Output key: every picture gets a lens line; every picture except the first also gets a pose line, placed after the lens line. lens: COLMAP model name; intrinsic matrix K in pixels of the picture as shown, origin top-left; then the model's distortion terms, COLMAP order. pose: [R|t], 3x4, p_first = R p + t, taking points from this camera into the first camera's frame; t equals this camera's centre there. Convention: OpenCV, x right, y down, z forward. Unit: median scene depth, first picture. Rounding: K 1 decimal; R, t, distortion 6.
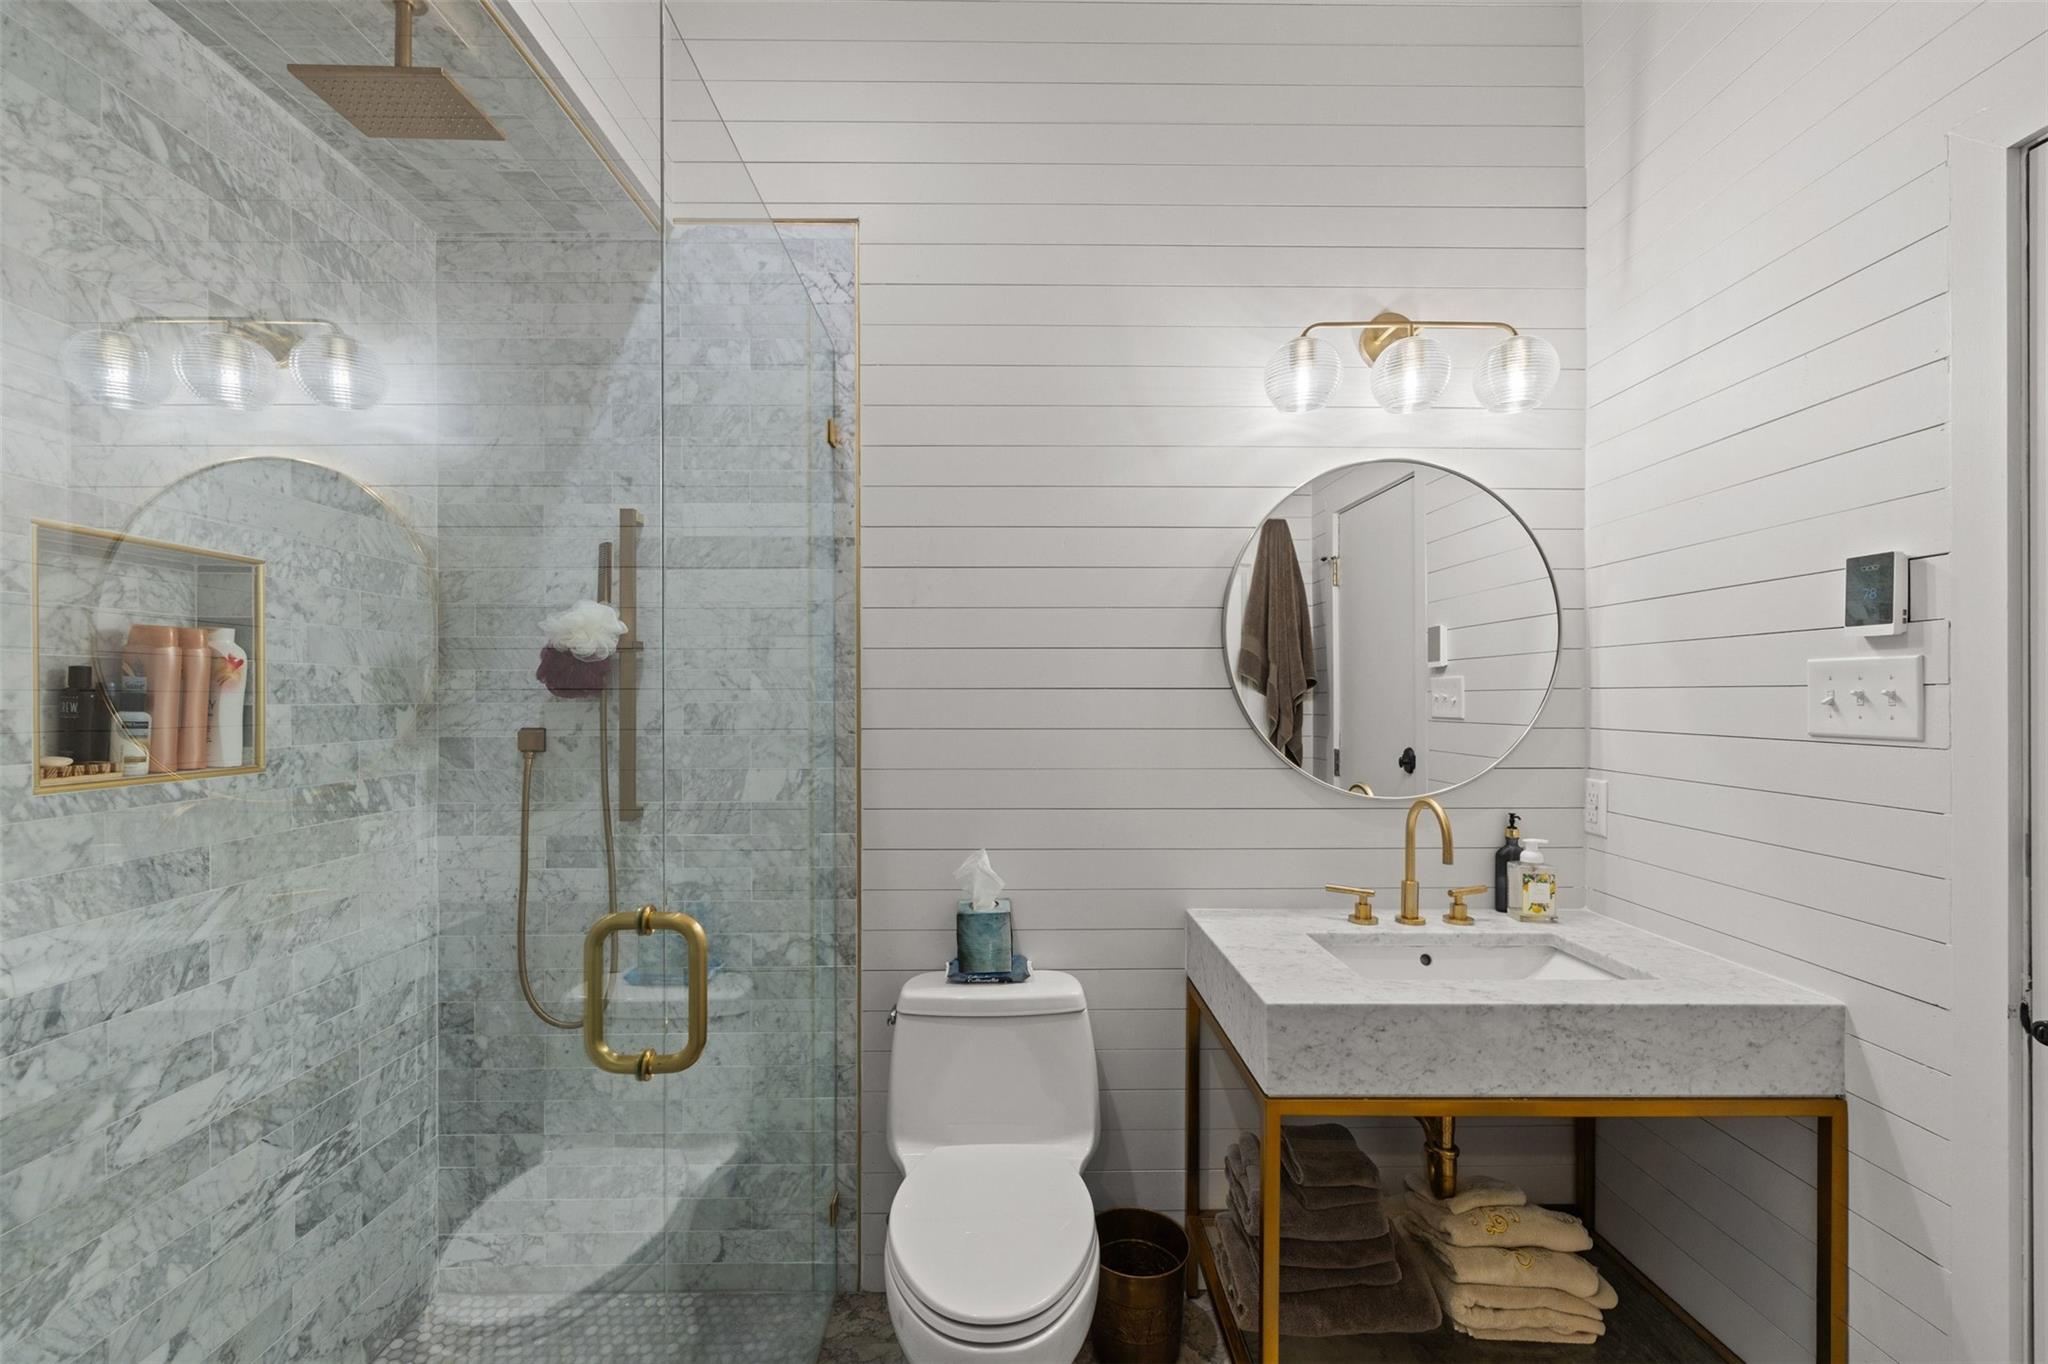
lens RADIAL K [[835.5, 0, 1021.0], [0, 835.5, 690.7], [0, 0, 1]] dist [-0.002567, 0.001600]
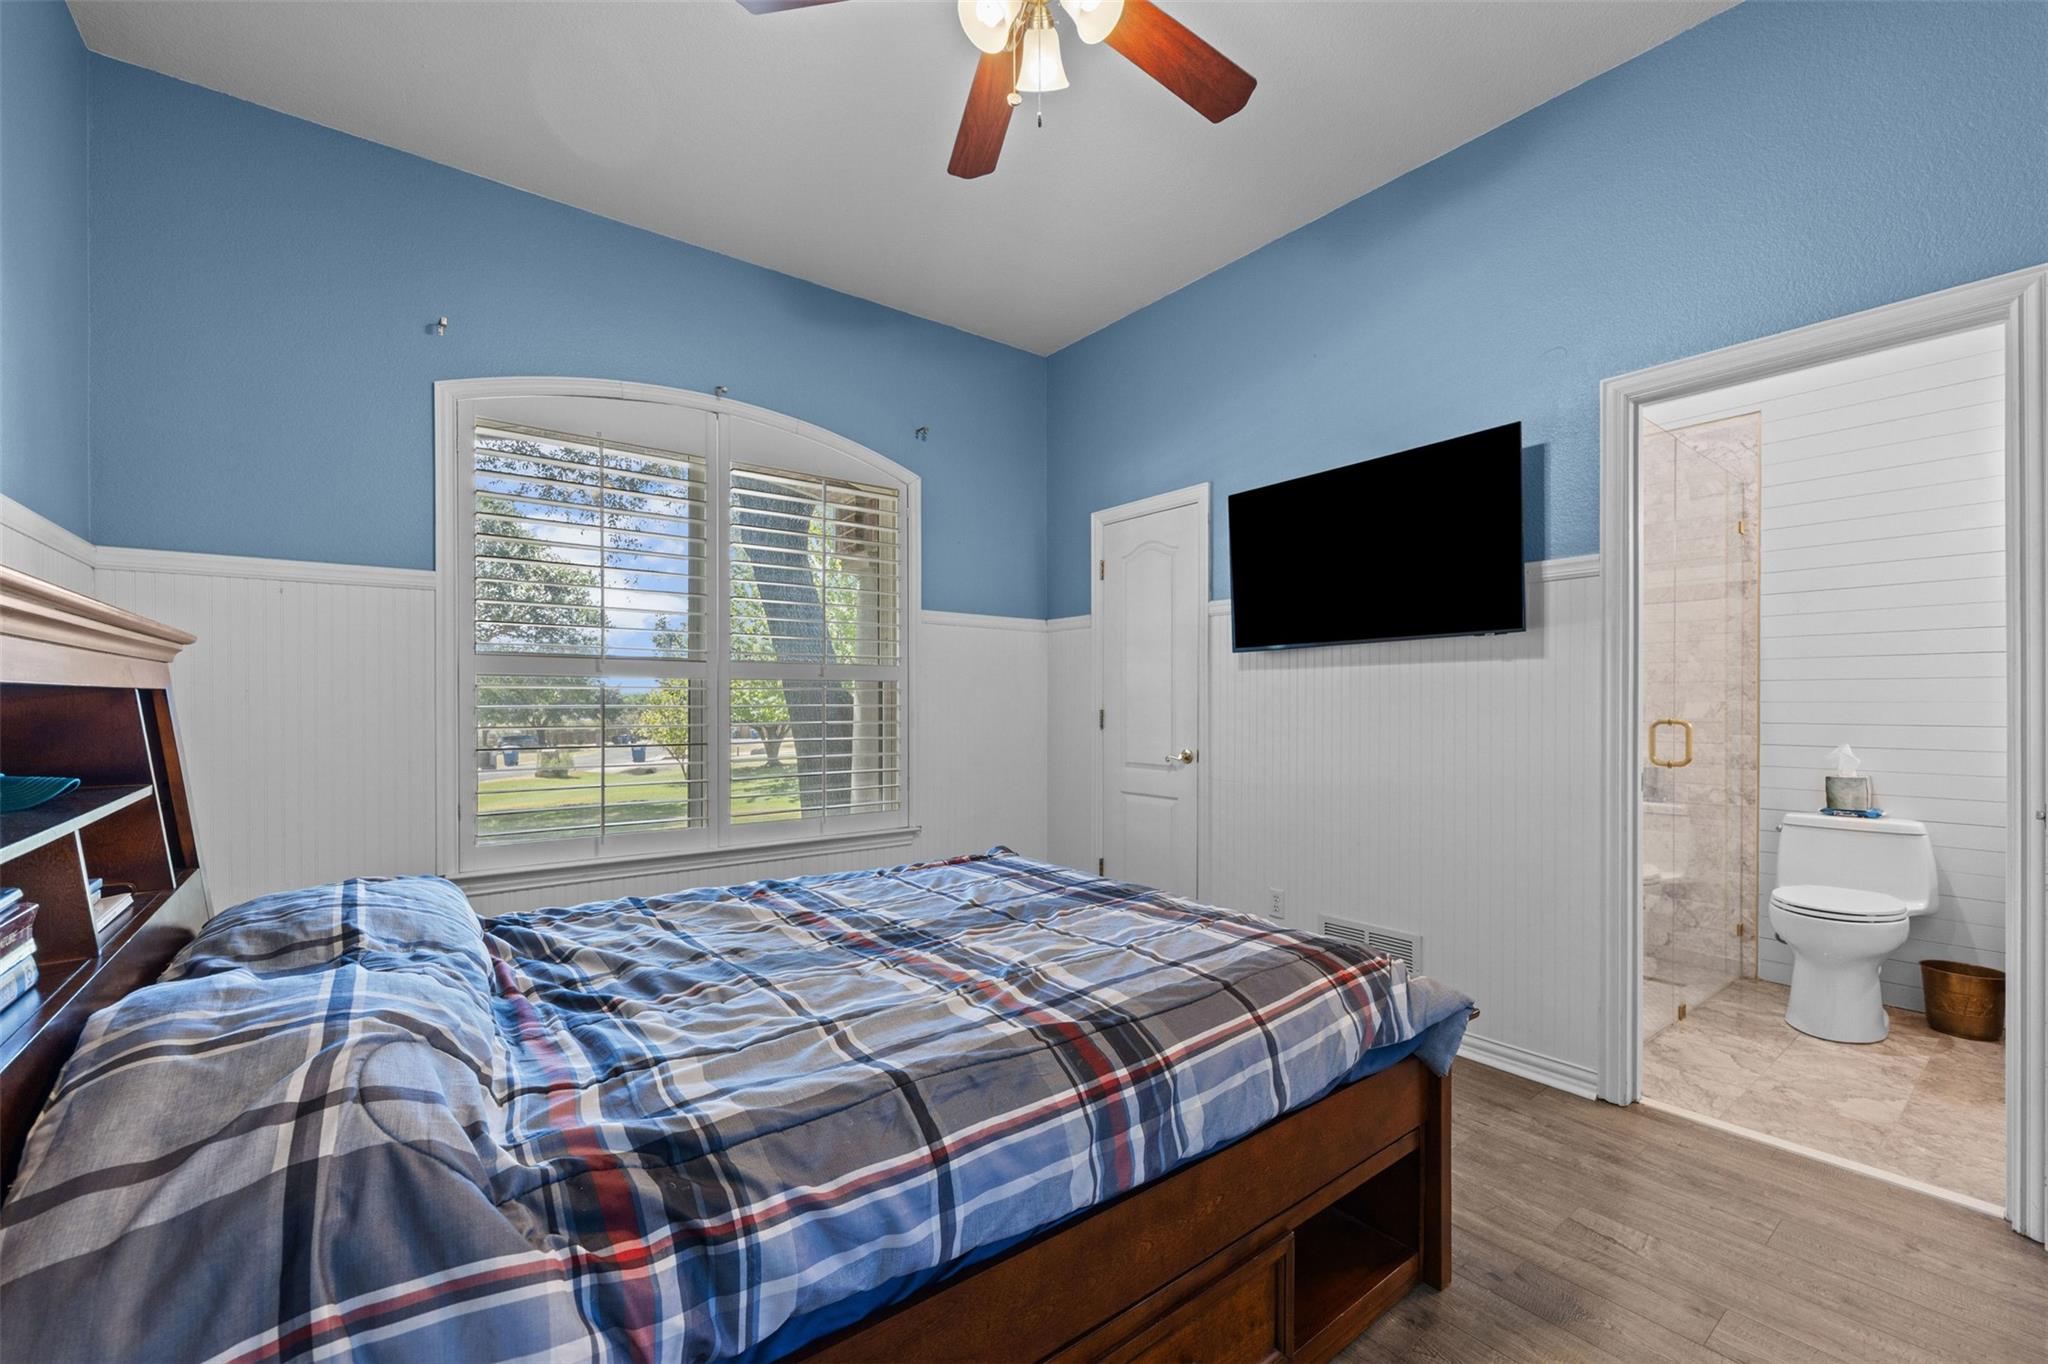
lens RADIAL K [[835.5, 0, 1024.3], [0, 835.5, 713.4], [0, 0, 1]] dist [-0.002567, 0.001600]
pose [[0.598246, 0.008310, -0.801269, 0.326258], [0.002955, 0.999917, 0.012577, 0.091527], [0.801307, -0.009891, 0.598172, -1.465365]]
